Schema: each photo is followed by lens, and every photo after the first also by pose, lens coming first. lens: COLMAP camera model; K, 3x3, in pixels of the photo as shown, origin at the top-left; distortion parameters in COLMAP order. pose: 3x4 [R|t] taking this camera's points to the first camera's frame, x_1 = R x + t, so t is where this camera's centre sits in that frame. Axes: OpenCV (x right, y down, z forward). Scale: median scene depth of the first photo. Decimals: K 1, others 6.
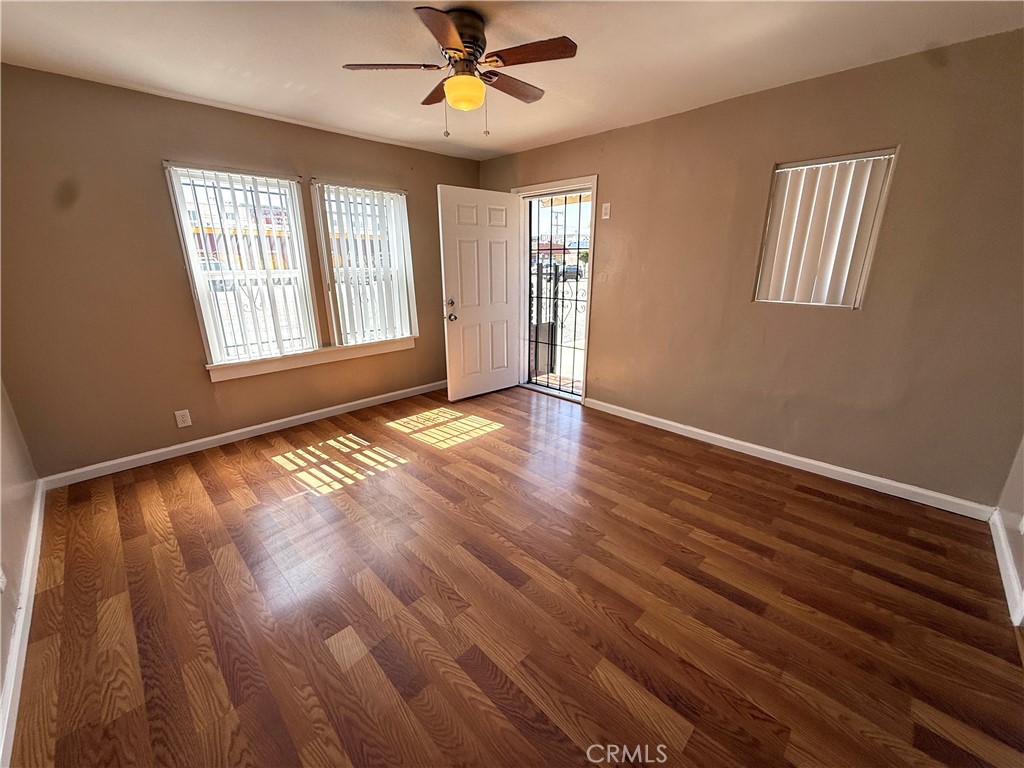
lens RADIAL K [[408.8, 0, 510.0], [0, 408.8, 382.9], [0, 0, 1]] dist [0.000955, 0.000072]
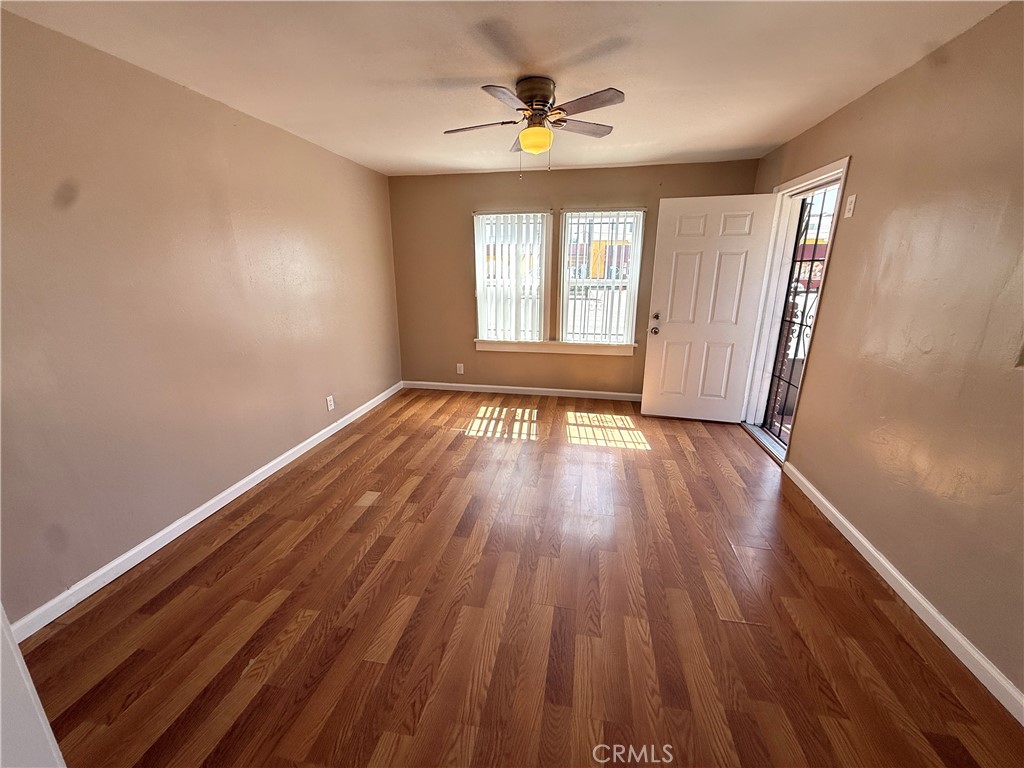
lens RADIAL K [[408.8, 0, 510.4], [0, 408.8, 381.7], [0, 0, 1]] dist [0.000955, 0.000072]
pose [[0.562025, 0.223590, -0.796326, 0.619755], [-0.238898, 0.965618, 0.102515, -0.077789], [0.791869, 0.132624, 0.596116, 0.196822]]
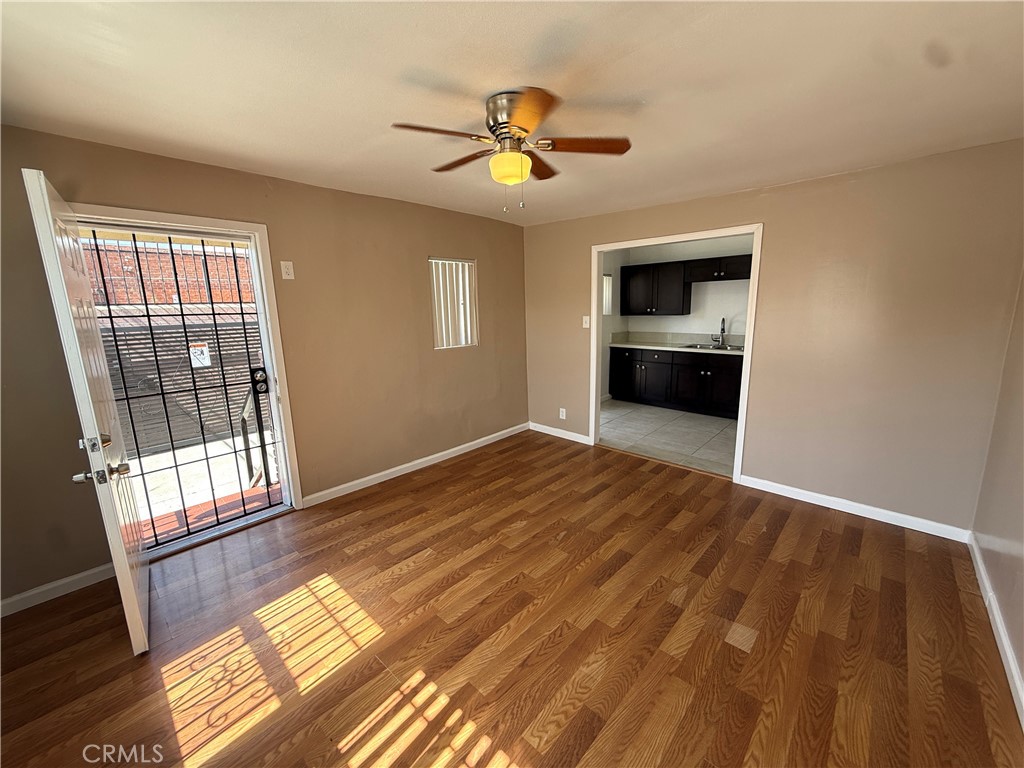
lens RADIAL K [[408.8, 0, 510.9], [0, 408.8, 383.7], [0, 0, 1]] dist [0.000955, 0.000072]
pose [[-0.033119, -0.187268, 0.981750, -0.742157], [0.303933, 0.933881, 0.188390, -0.260397], [-0.952117, 0.304626, 0.025988, 0.720049]]
